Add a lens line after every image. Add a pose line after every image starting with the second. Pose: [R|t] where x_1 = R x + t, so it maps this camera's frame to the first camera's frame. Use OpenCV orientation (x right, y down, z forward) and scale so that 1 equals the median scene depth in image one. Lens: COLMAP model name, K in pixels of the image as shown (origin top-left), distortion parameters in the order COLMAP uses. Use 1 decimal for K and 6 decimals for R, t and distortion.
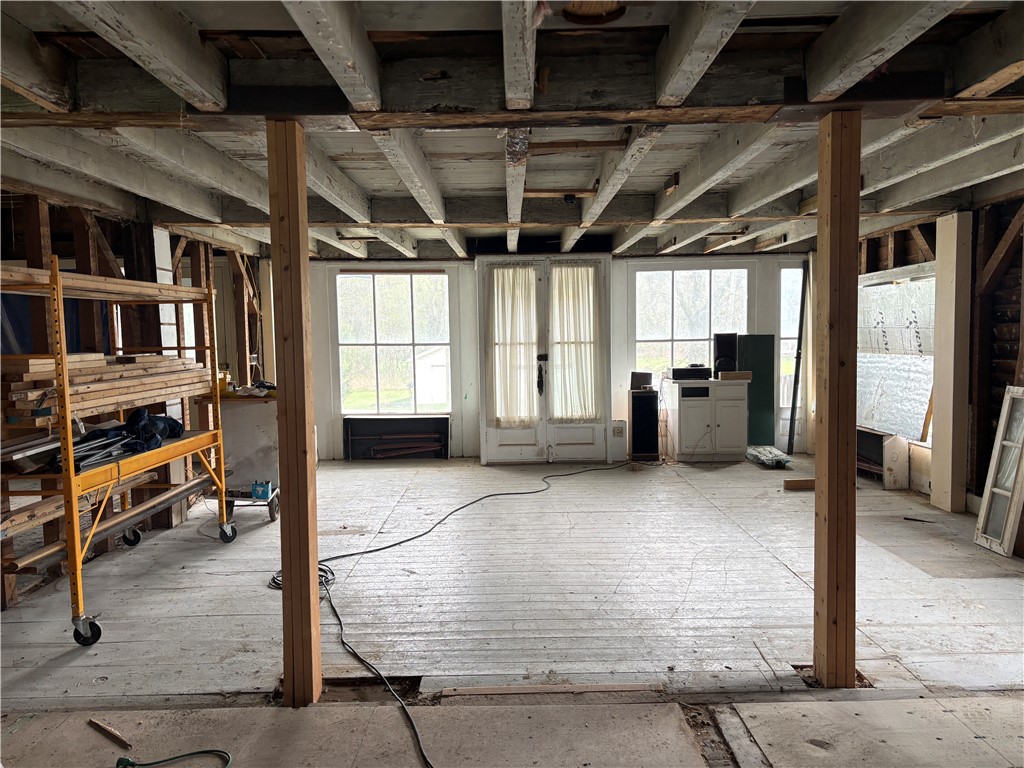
lens RADIAL K [[766.6, 0, 512.0], [0, 766.6, 384.0], [0, 0, 1]] dist [0.002793, 0.000304]
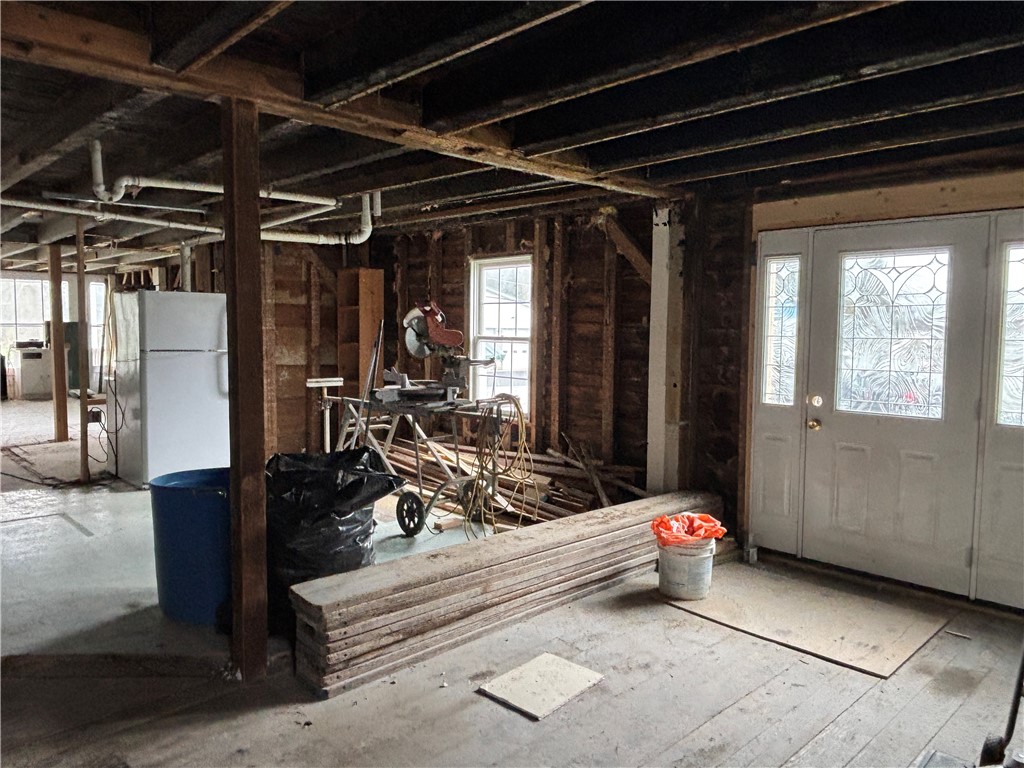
lens RADIAL K [[725.7, 0, 512.0], [0, 725.7, 384.0], [0, 0, 1]] dist [-0.001353, -0.005501]
pose [[0.730165, -0.014939, 0.683107, -0.073009], [0.016157, 0.999859, 0.004596, 0.080579], [-0.683080, 0.007681, 0.730304, -0.837443]]
